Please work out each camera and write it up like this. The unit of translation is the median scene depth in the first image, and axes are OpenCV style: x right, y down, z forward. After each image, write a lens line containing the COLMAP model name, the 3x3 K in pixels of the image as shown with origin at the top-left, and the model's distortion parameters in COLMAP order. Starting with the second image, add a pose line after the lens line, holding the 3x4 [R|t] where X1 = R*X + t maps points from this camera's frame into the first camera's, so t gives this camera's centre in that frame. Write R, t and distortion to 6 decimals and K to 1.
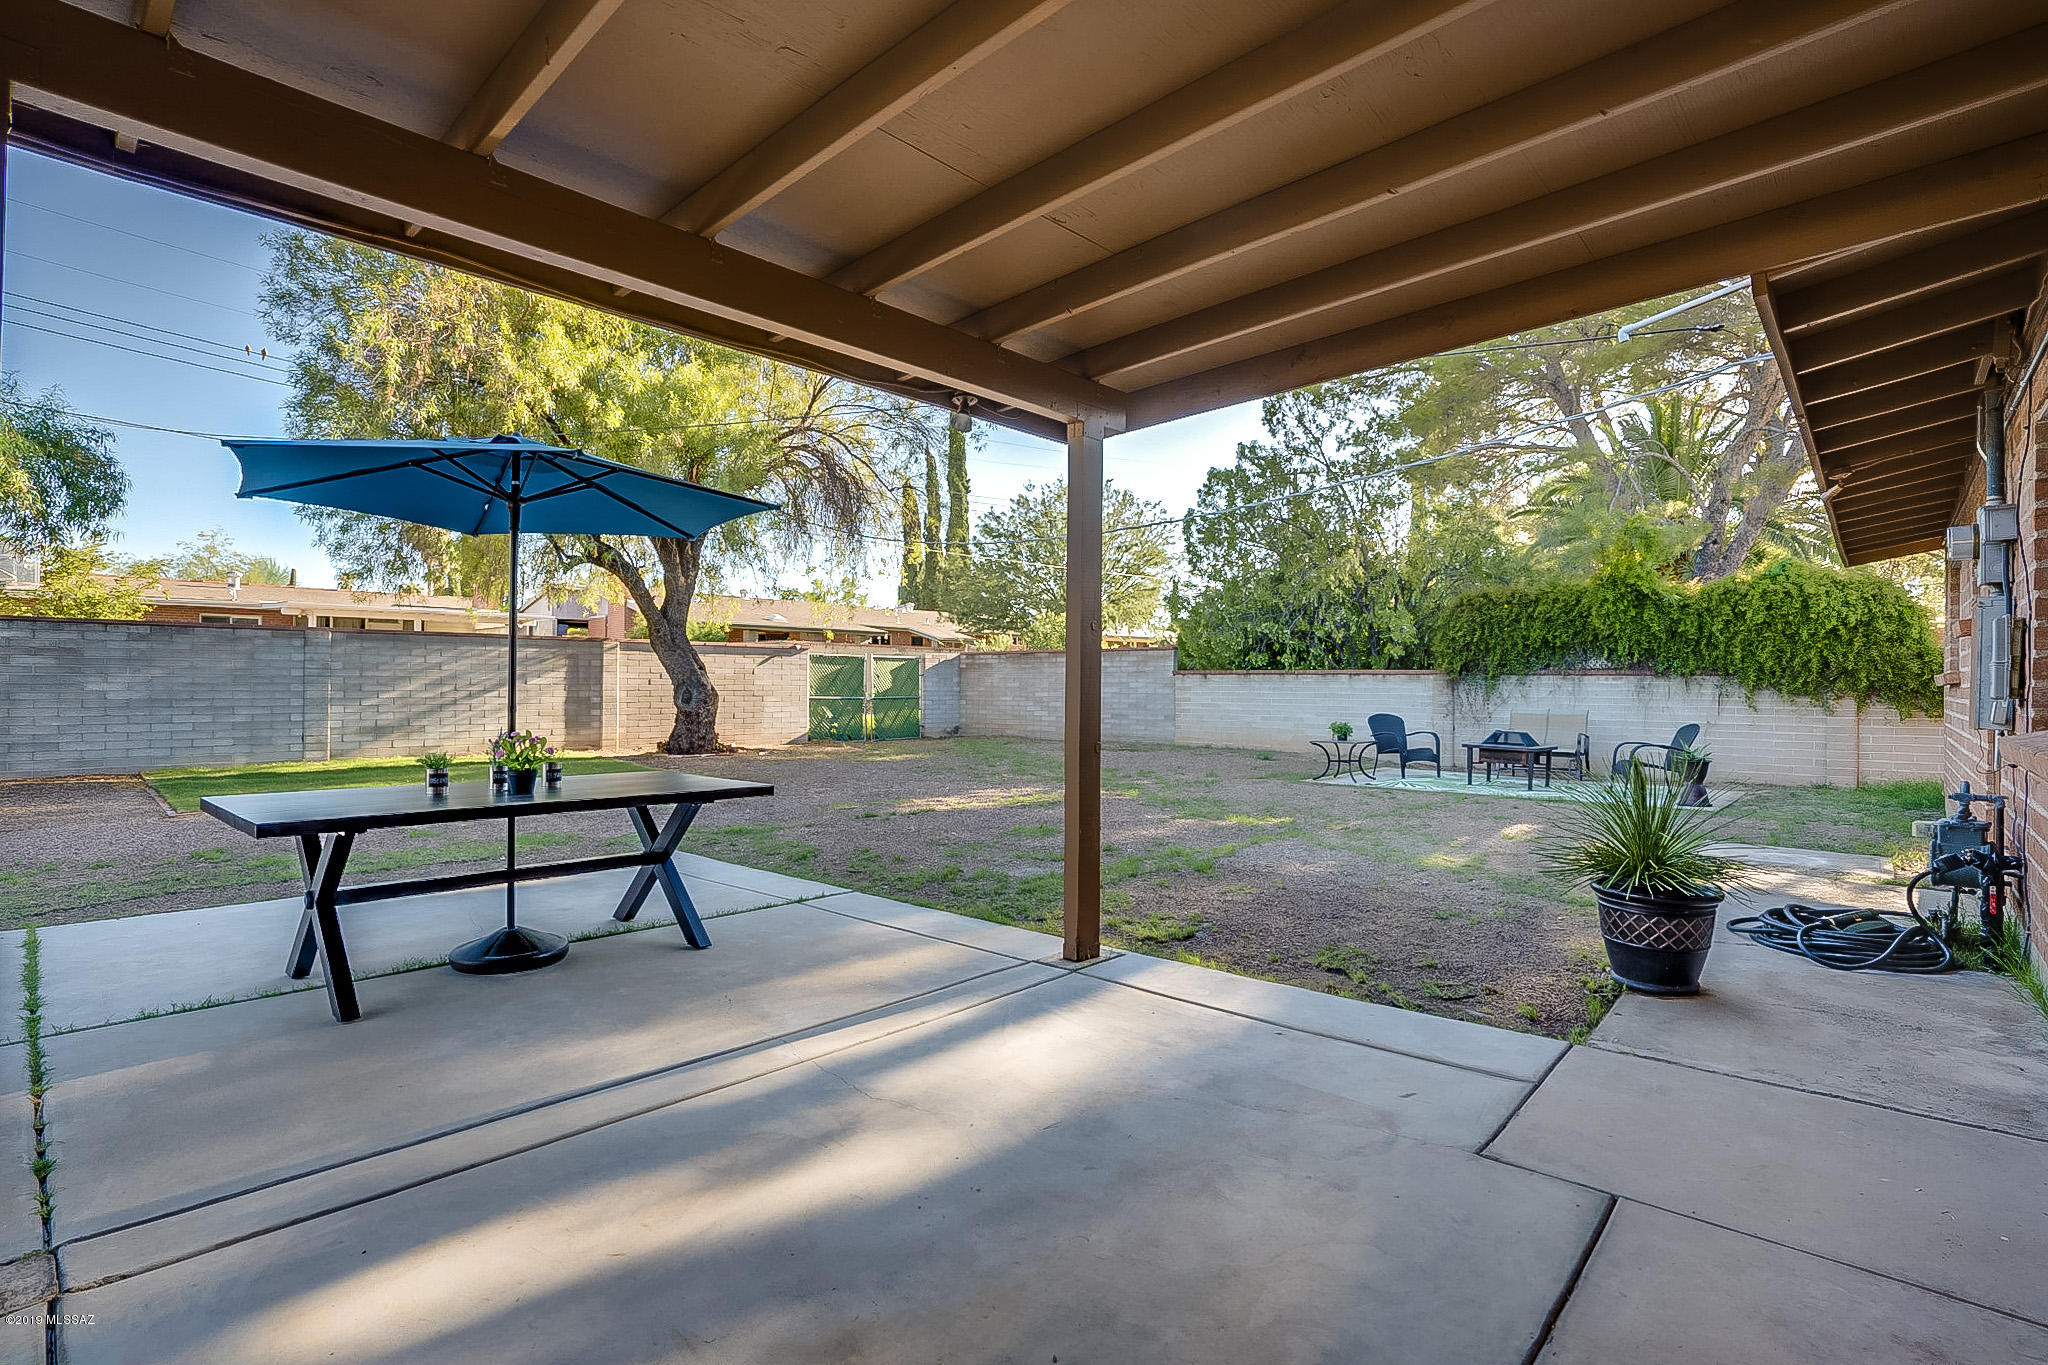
lens RADIAL K [[977.5, 0, 1012.5], [0, 977.5, 685.8], [0, 0, 1]] dist [-0.017517, 0.004534]
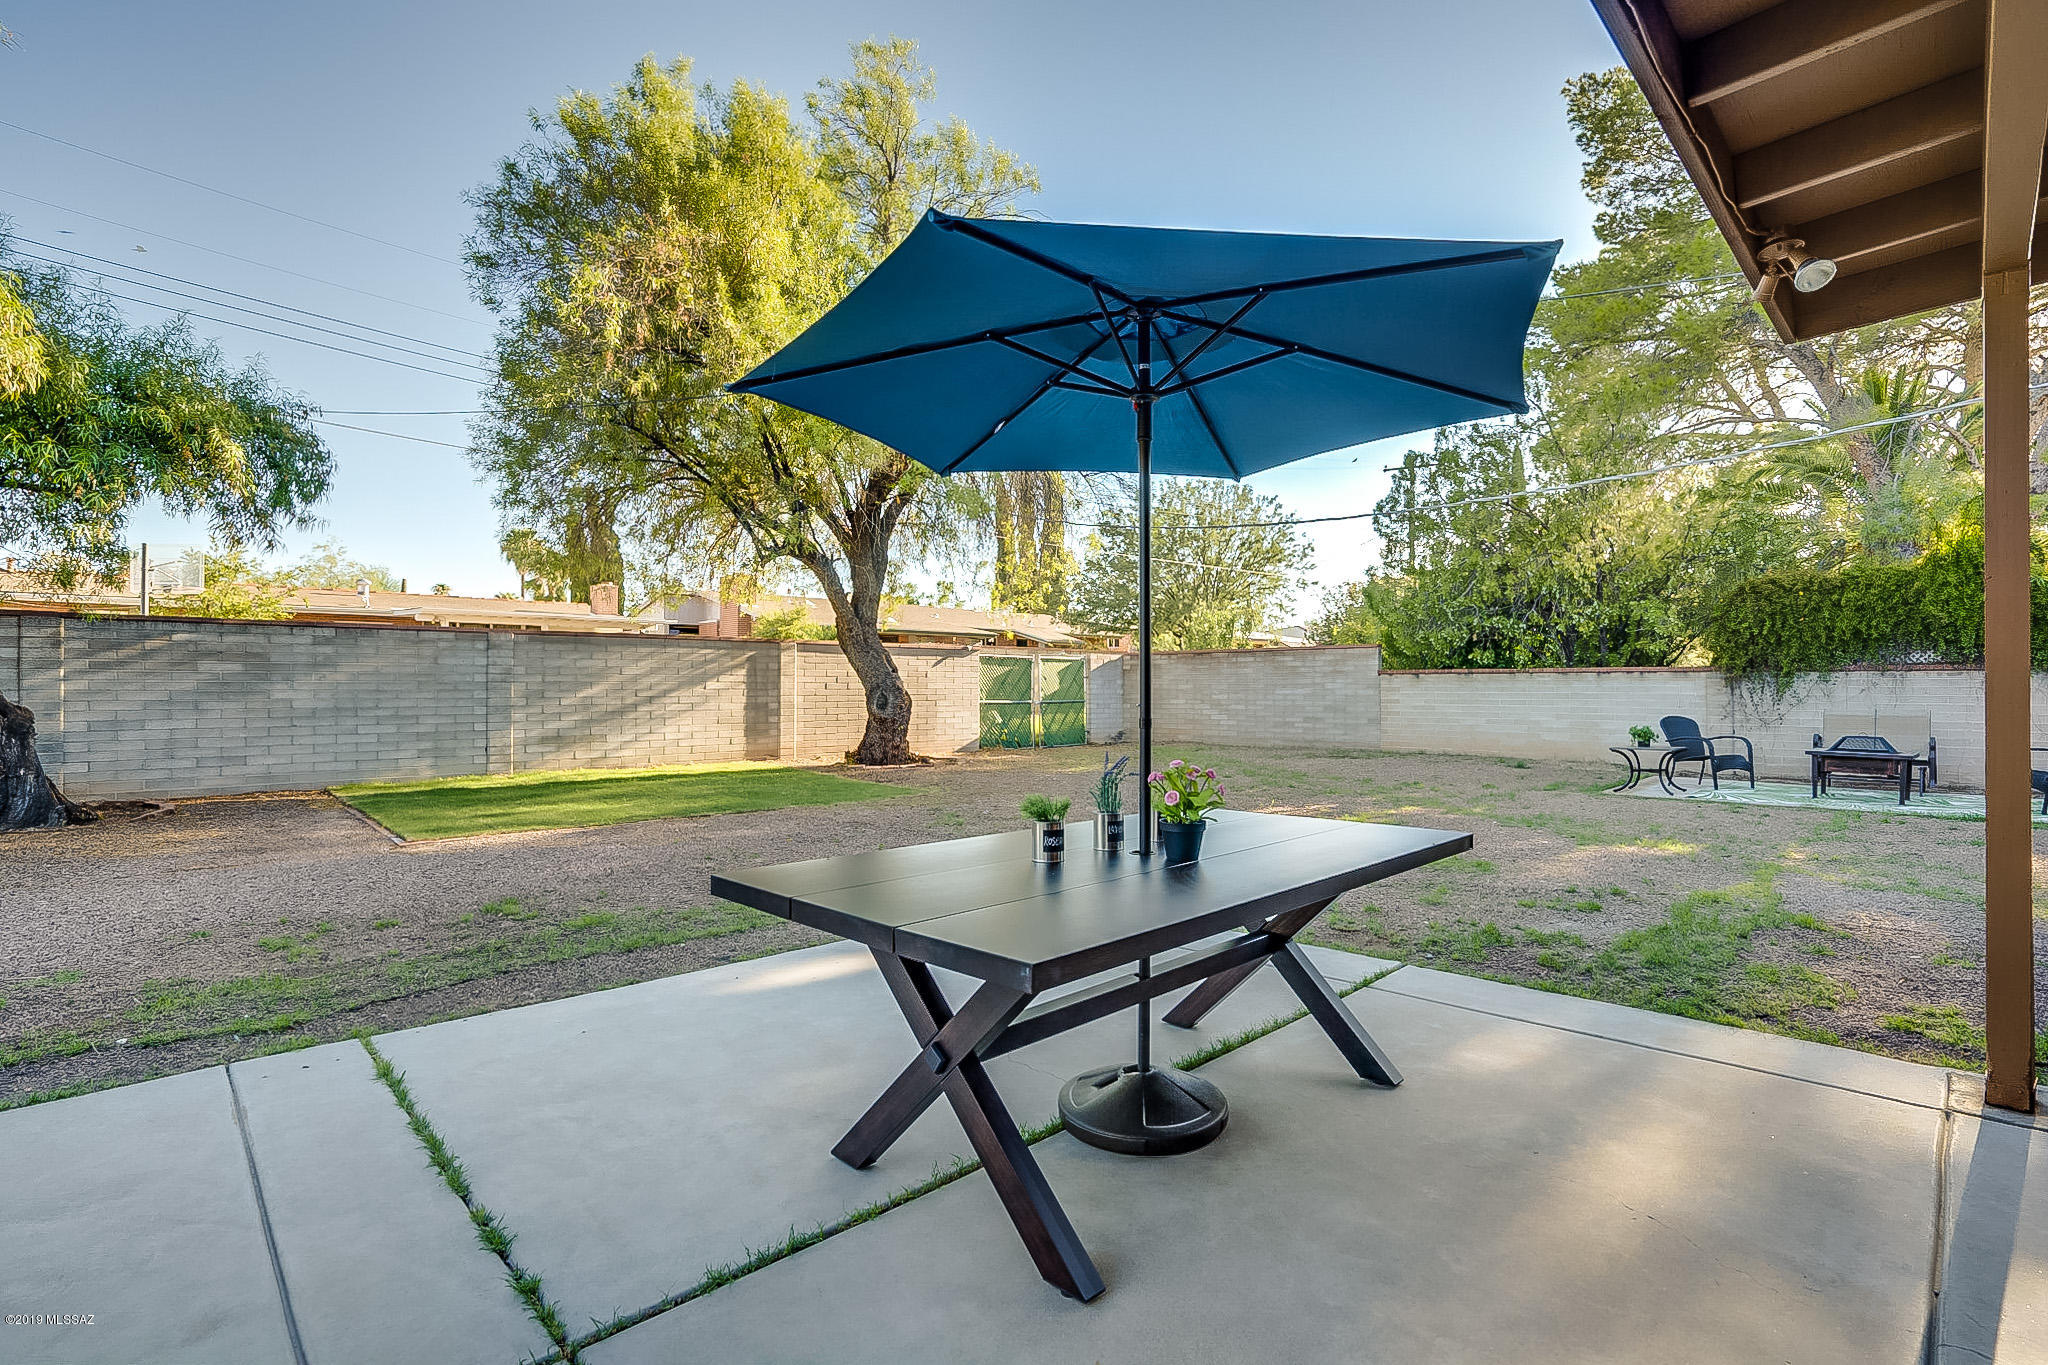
lens RADIAL K [[977.5, 0, 1035.6], [0, 977.5, 693.8], [0, 0, 1]] dist [-0.017517, 0.004534]
pose [[0.998528, -0.006418, -0.053858, -0.139709], [0.006702, 0.999964, 0.005107, 0.000166], [0.053824, -0.005461, 0.998536, 0.090383]]
